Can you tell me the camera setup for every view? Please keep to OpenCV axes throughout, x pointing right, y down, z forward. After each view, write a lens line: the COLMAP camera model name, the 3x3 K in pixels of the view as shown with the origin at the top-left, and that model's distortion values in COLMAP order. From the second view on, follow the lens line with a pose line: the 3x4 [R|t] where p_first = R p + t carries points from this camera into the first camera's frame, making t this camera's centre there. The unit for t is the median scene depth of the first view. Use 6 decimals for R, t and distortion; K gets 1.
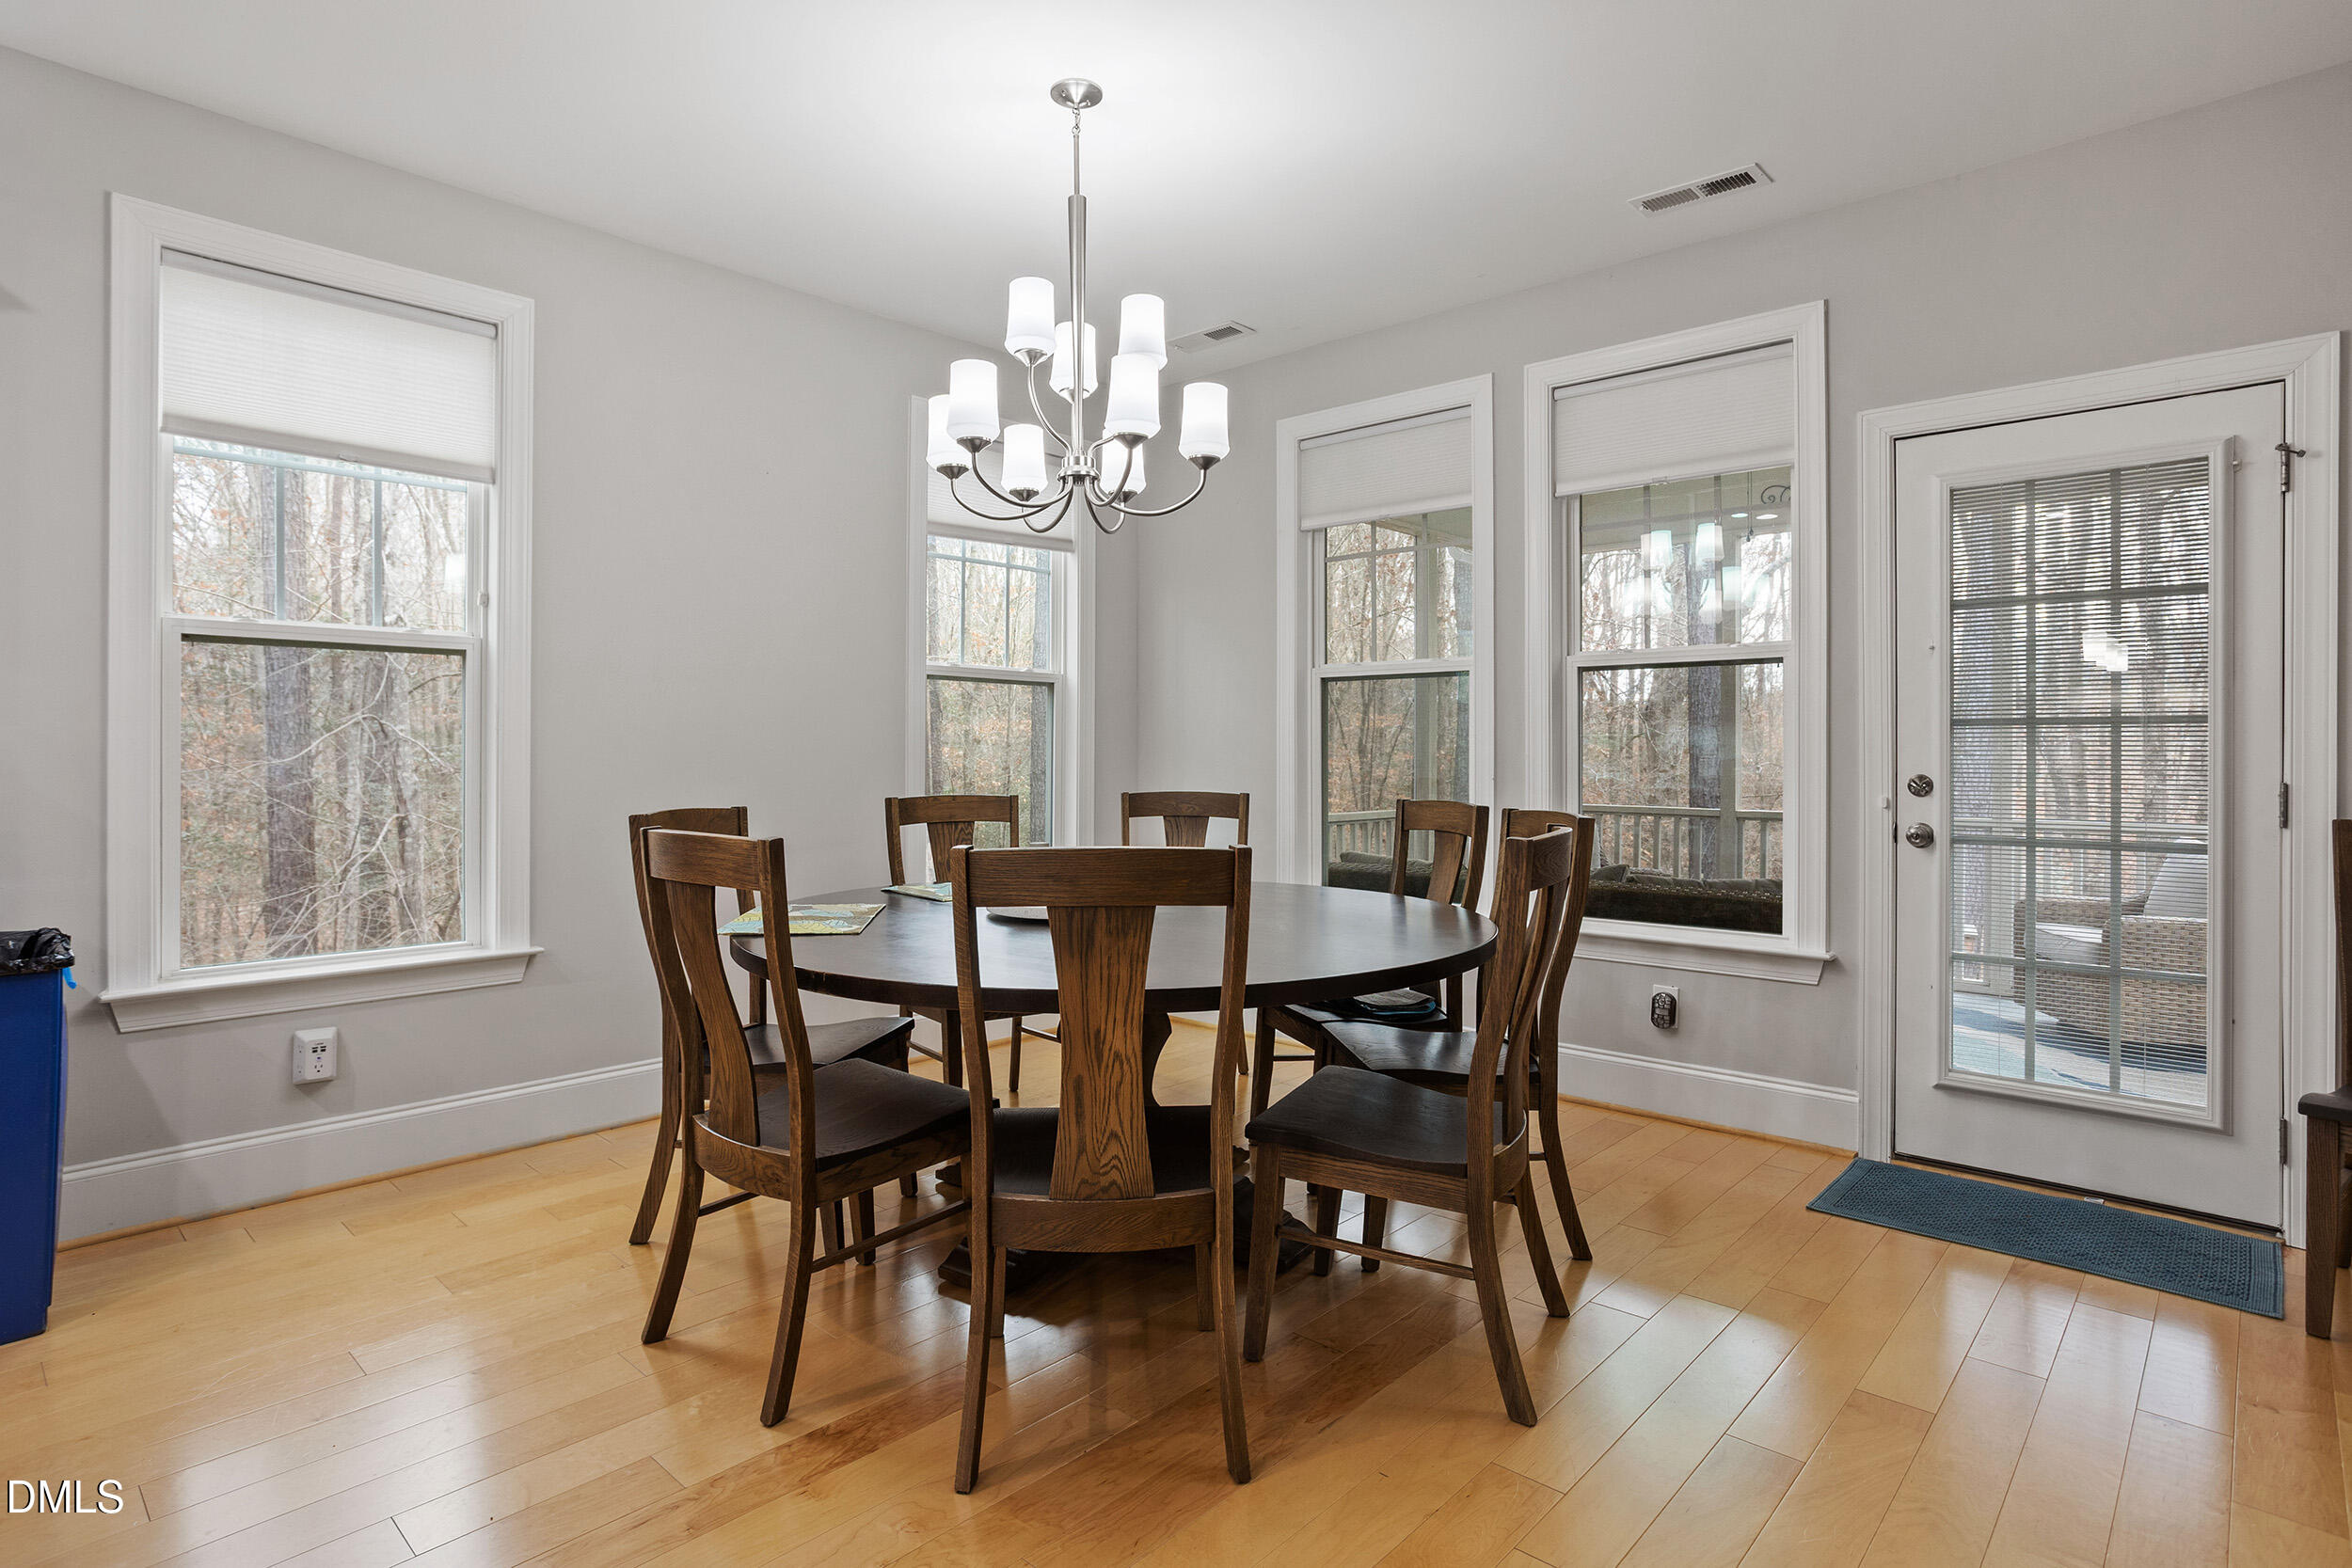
lens RADIAL K [[1202.1, 0, 1165.3], [0, 1202.1, 752.6], [0, 0, 1]] dist [-0.050253, 0.029479]
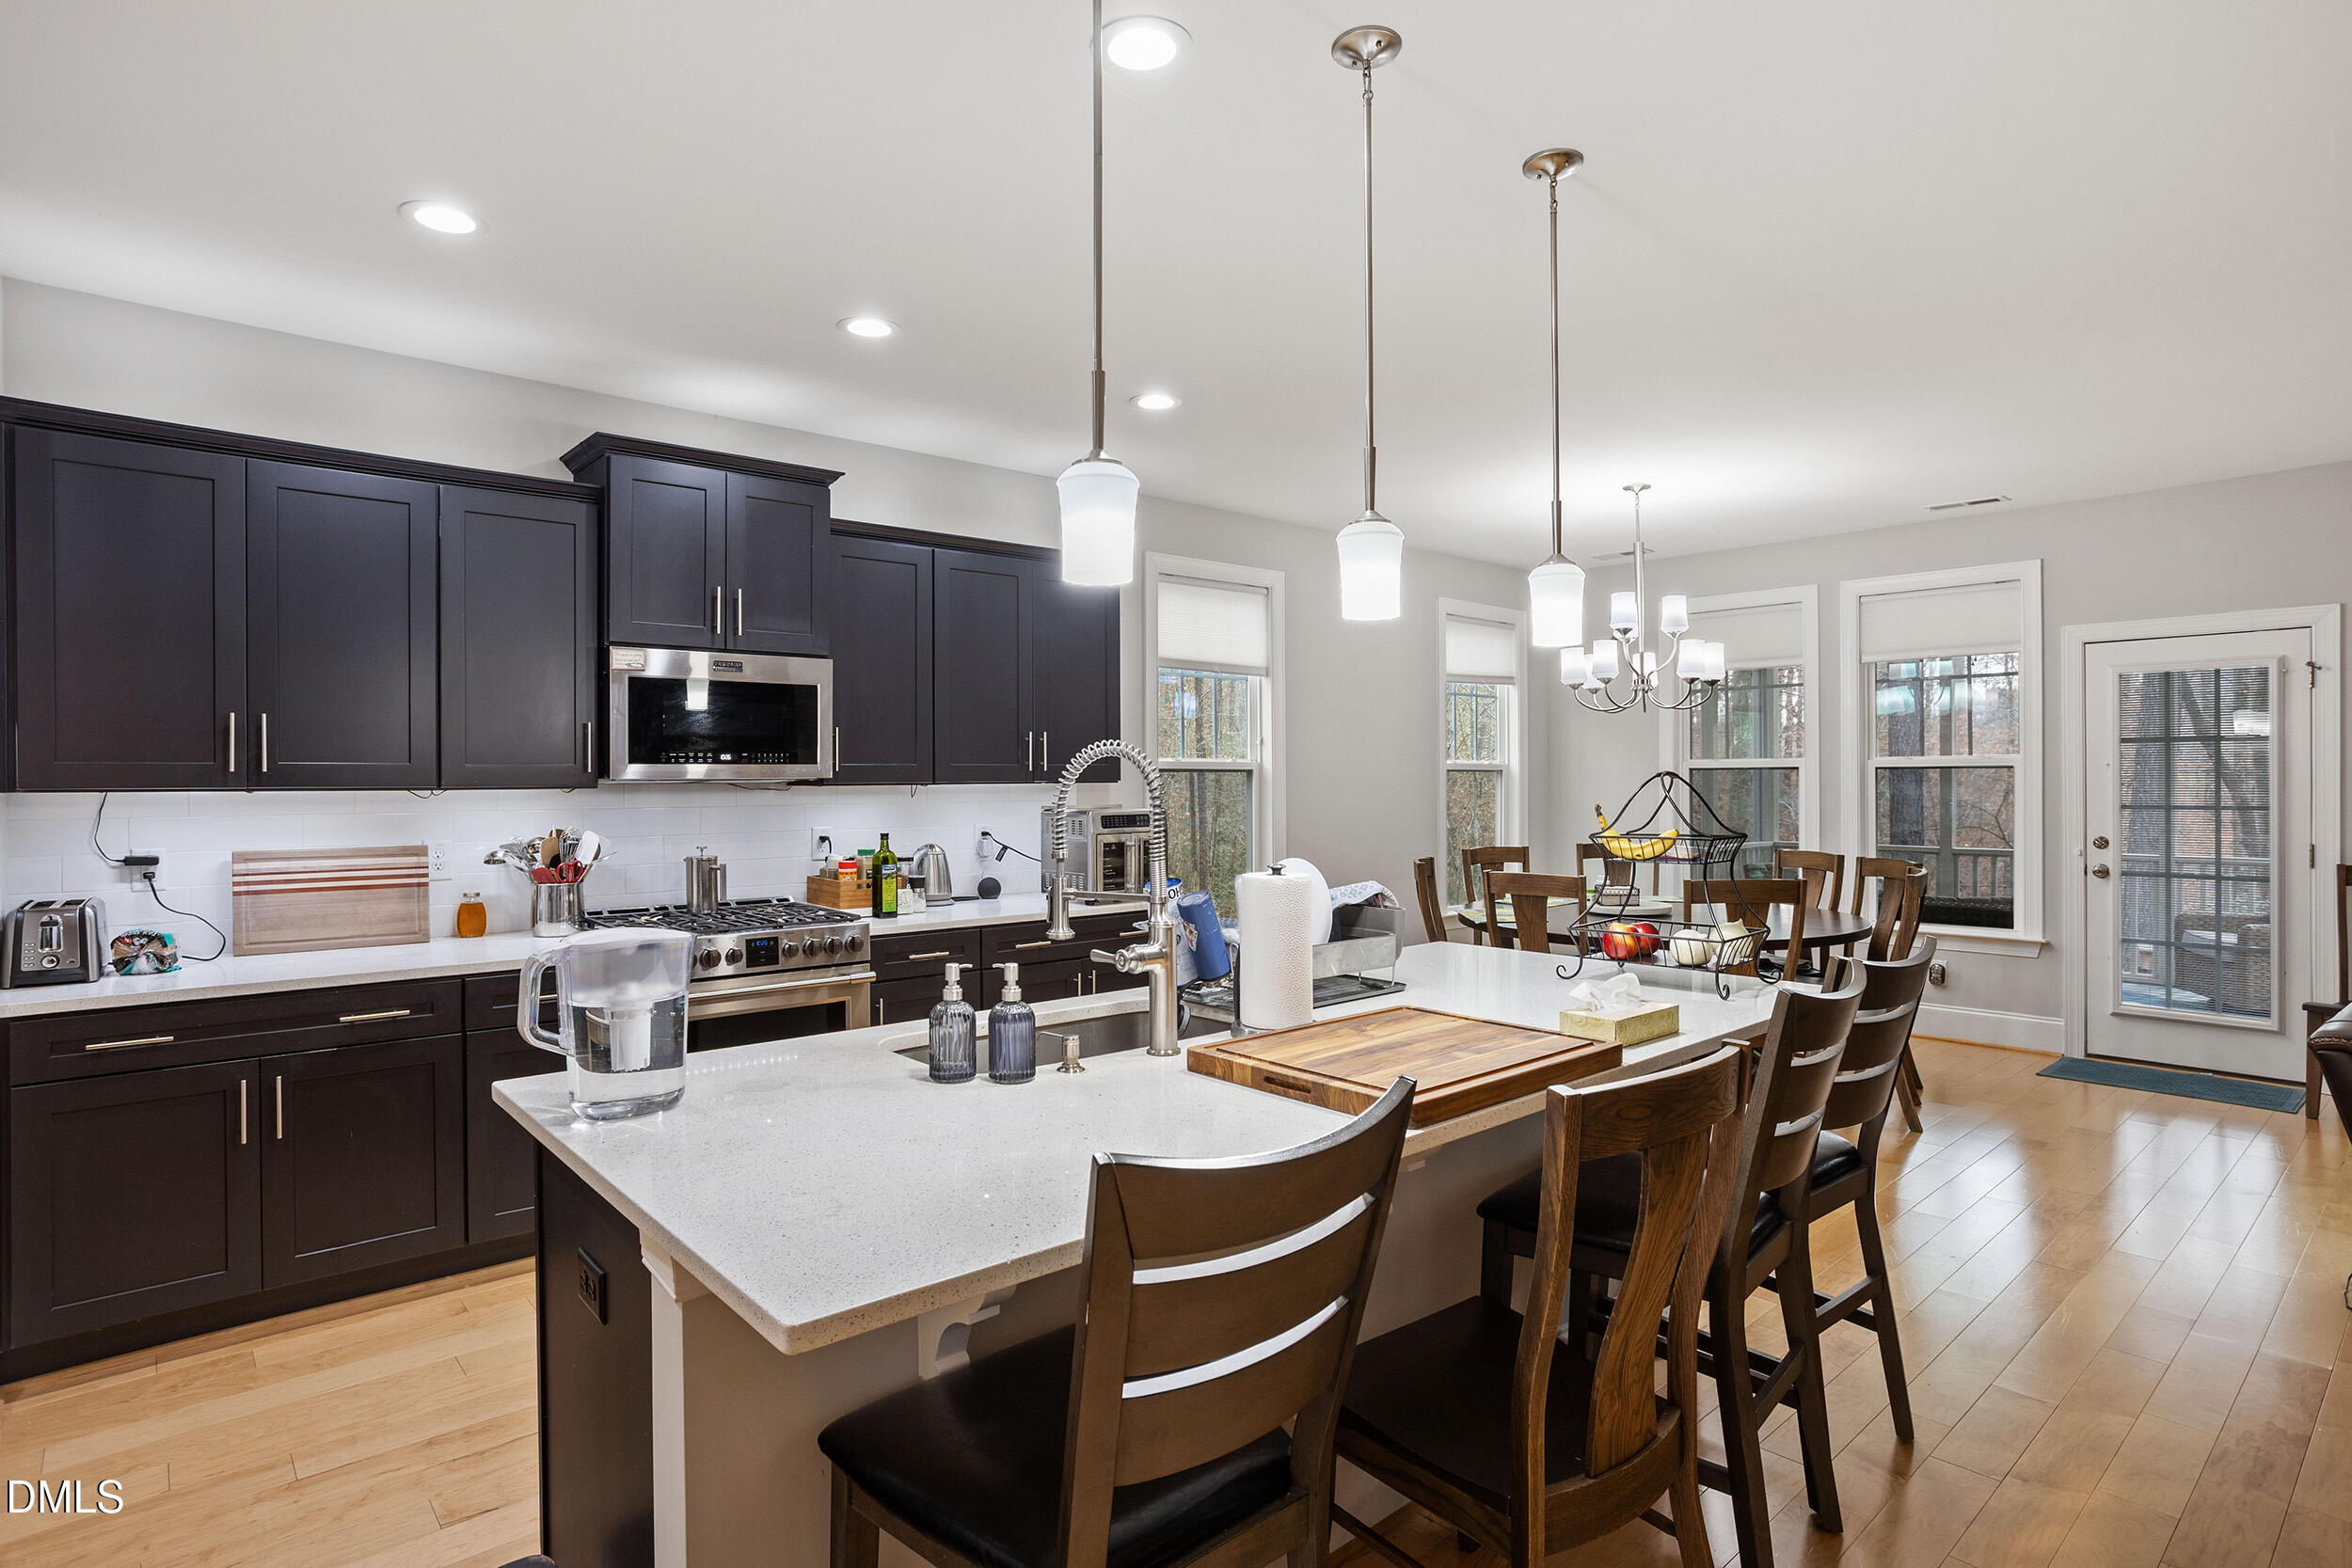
lens RADIAL K [[1205.9, 0, 1163.2], [0, 1205.9, 782.6], [0, 0, 1]] dist [-0.047892, 0.026423]
pose [[0.994285, -0.007702, -0.106476, -0.547514], [0.008244, 0.999955, 0.004655, -0.079250], [0.106436, -0.005506, 0.994304, -0.874913]]
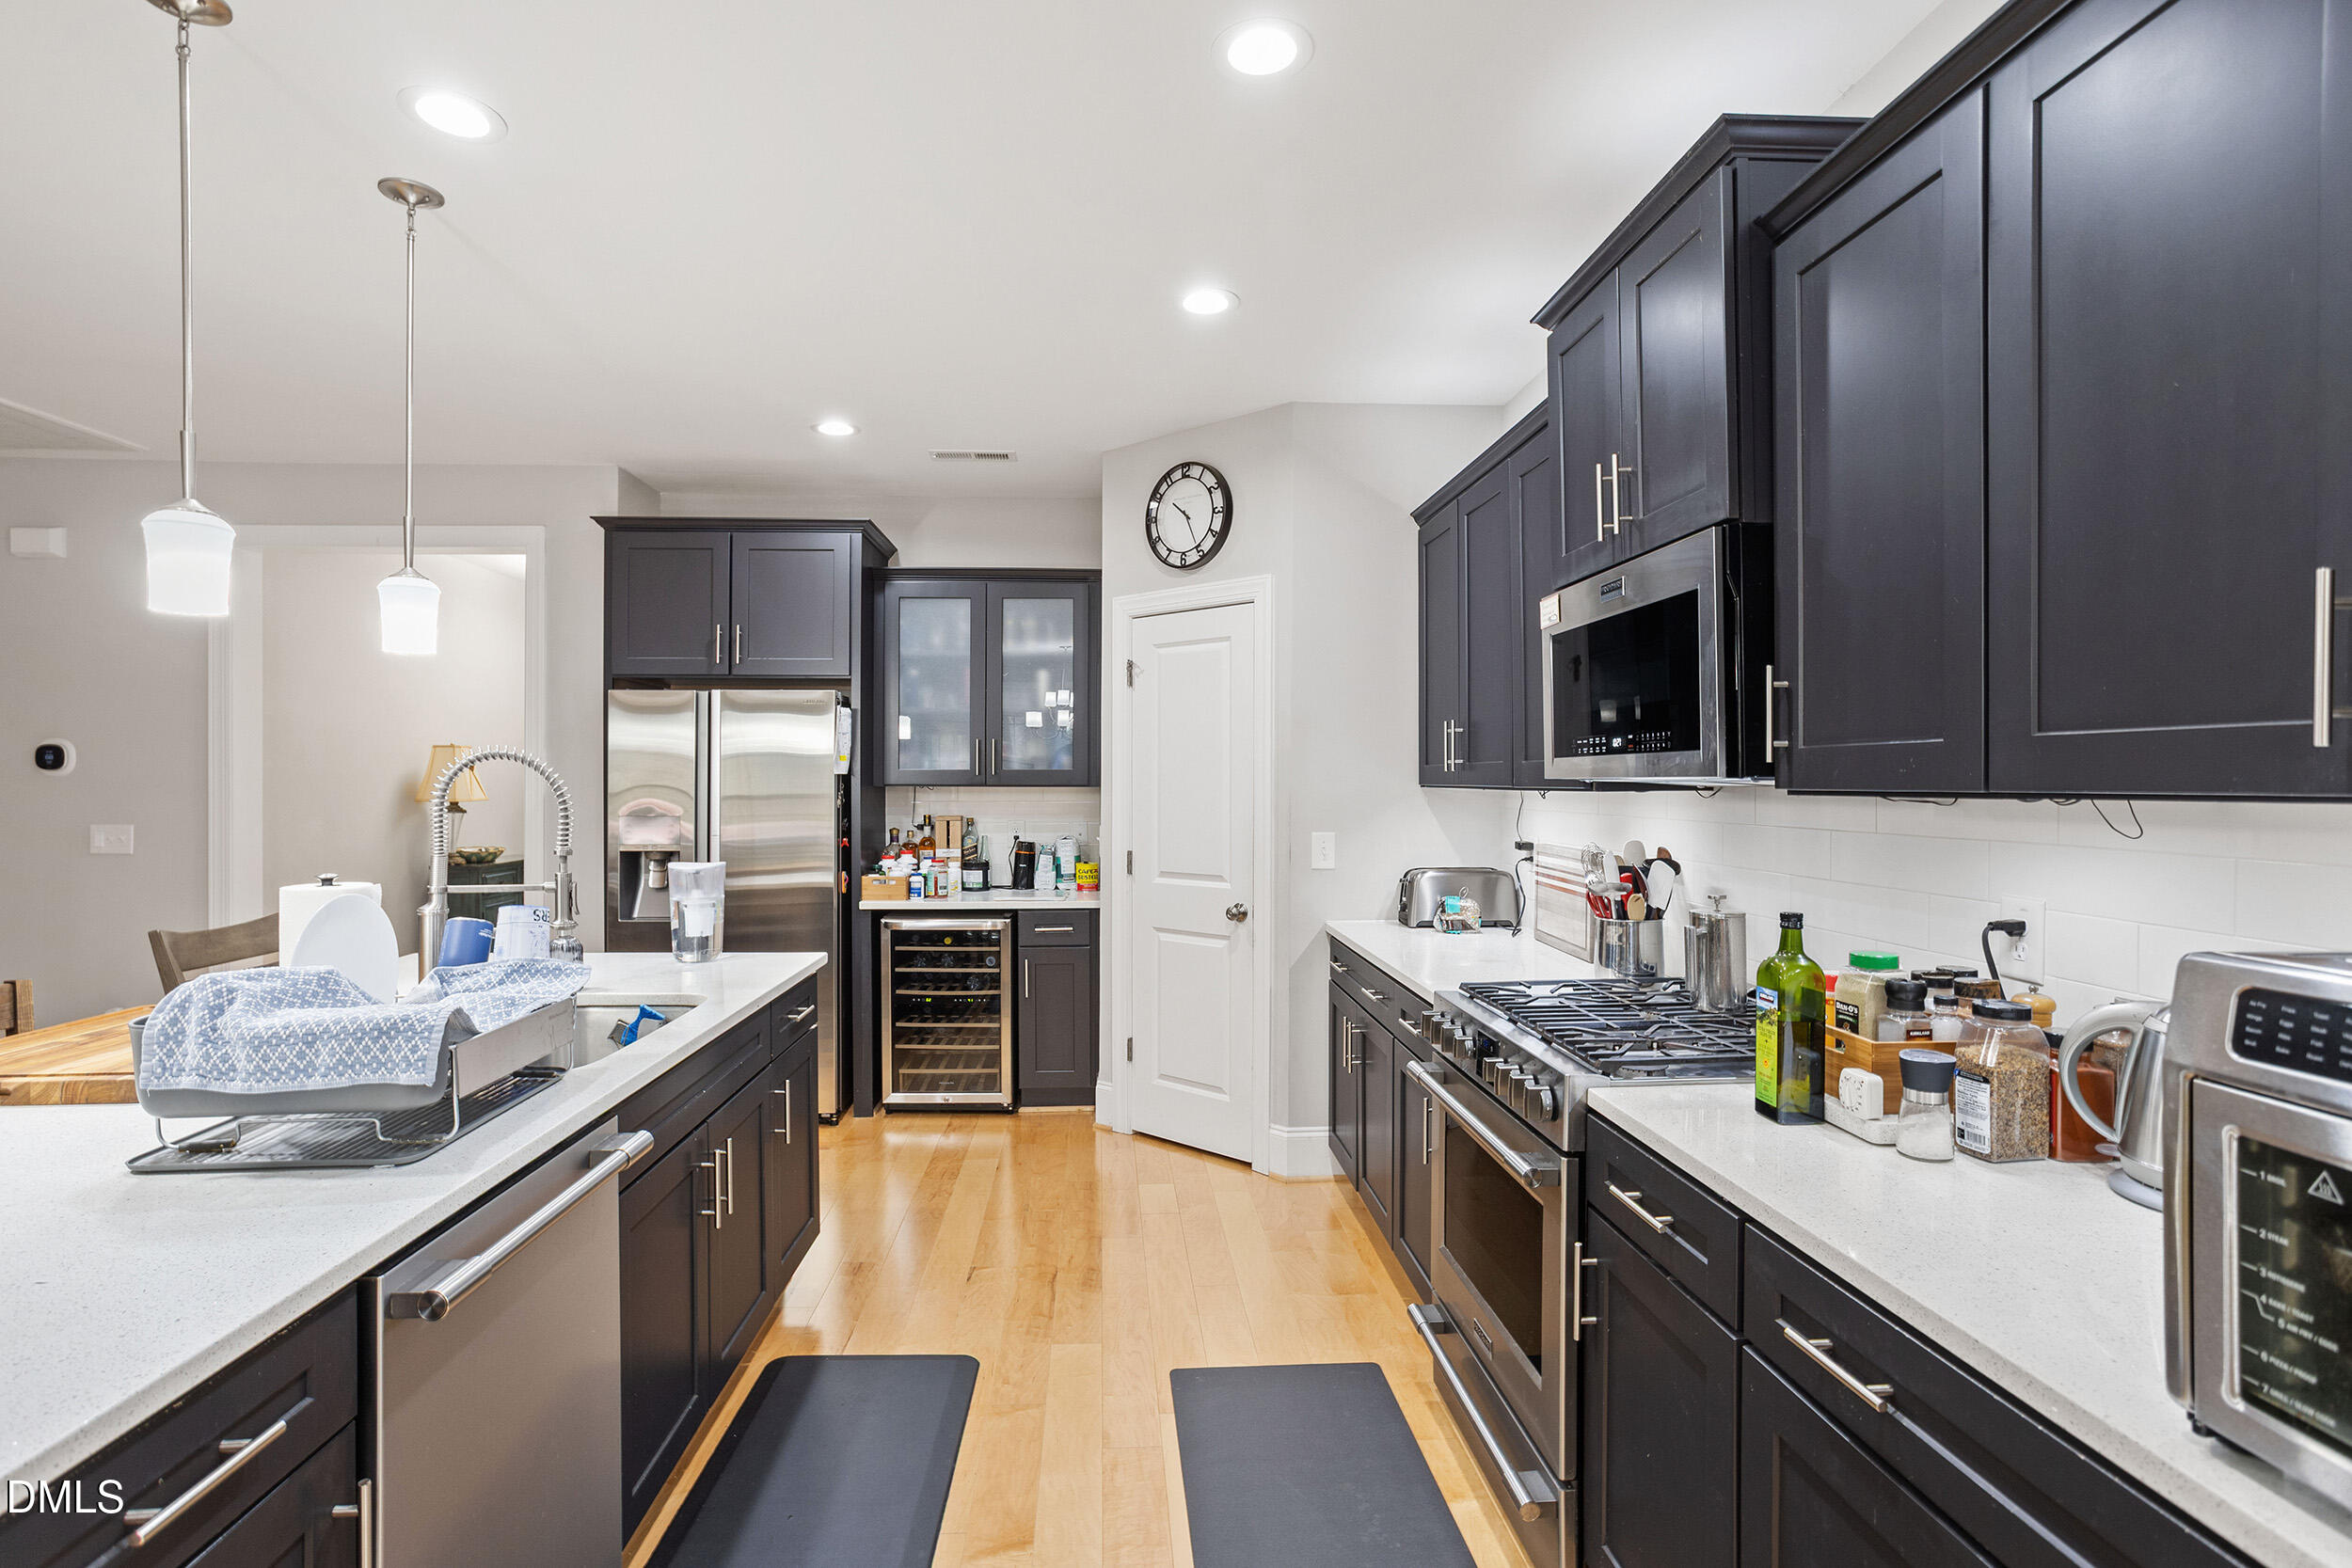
lens RADIAL K [[1139.6, 0, 1159.9], [0, 1139.6, 784.1], [0, 0, 1]] dist [-0.033107, 0.001387]
pose [[-0.696233, -0.002986, -0.717810, -0.431466], [-0.004156, 0.999991, -0.000128, -0.076770], [0.717804, 0.002894, -0.696239, 0.553182]]
